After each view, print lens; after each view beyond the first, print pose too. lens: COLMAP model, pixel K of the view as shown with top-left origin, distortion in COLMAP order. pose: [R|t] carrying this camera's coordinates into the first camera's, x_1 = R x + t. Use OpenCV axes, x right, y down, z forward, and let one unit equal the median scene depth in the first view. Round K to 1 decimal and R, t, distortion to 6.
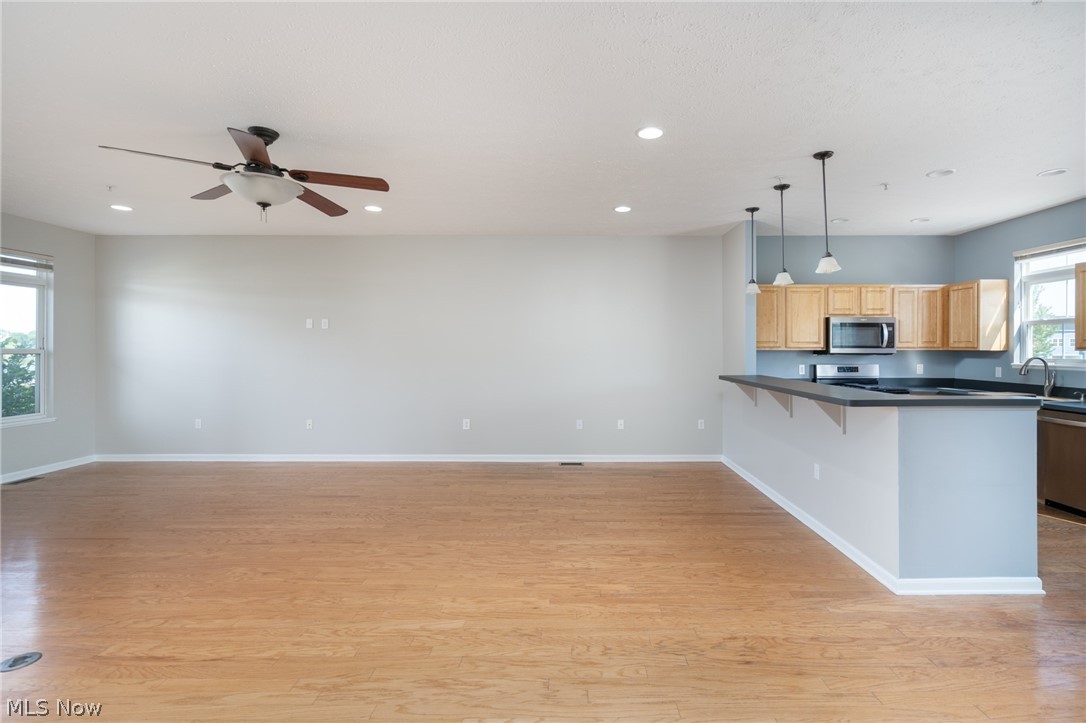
lens RADIAL K [[508.3, 0, 572.5], [0, 508.3, 348.8], [0, 0, 1]] dist [-0.002927, 0.000017]
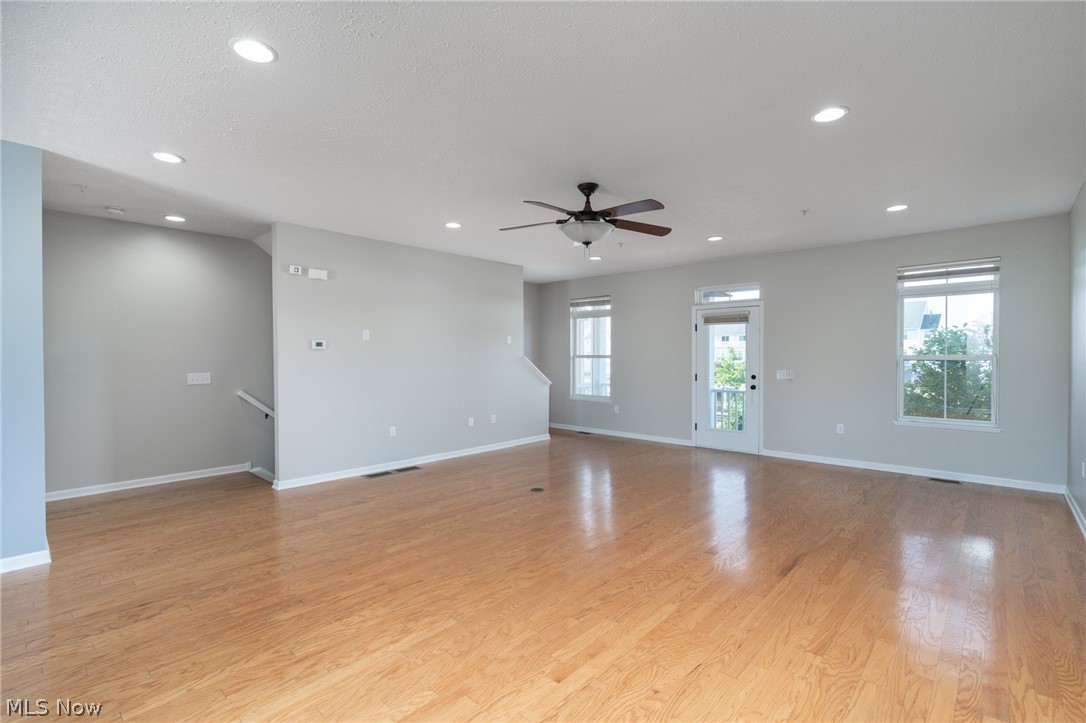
lens RADIAL K [[498.2, 0, 543.0], [0, 498.2, 361.5], [0, 0, 1]] dist [-0.001705, -0.000168]
pose [[-0.680617, 0.007154, -0.732605, 0.230876], [0.001560, 0.999964, 0.008316, 0.002395], [0.732638, 0.004517, -0.680603, 1.042699]]
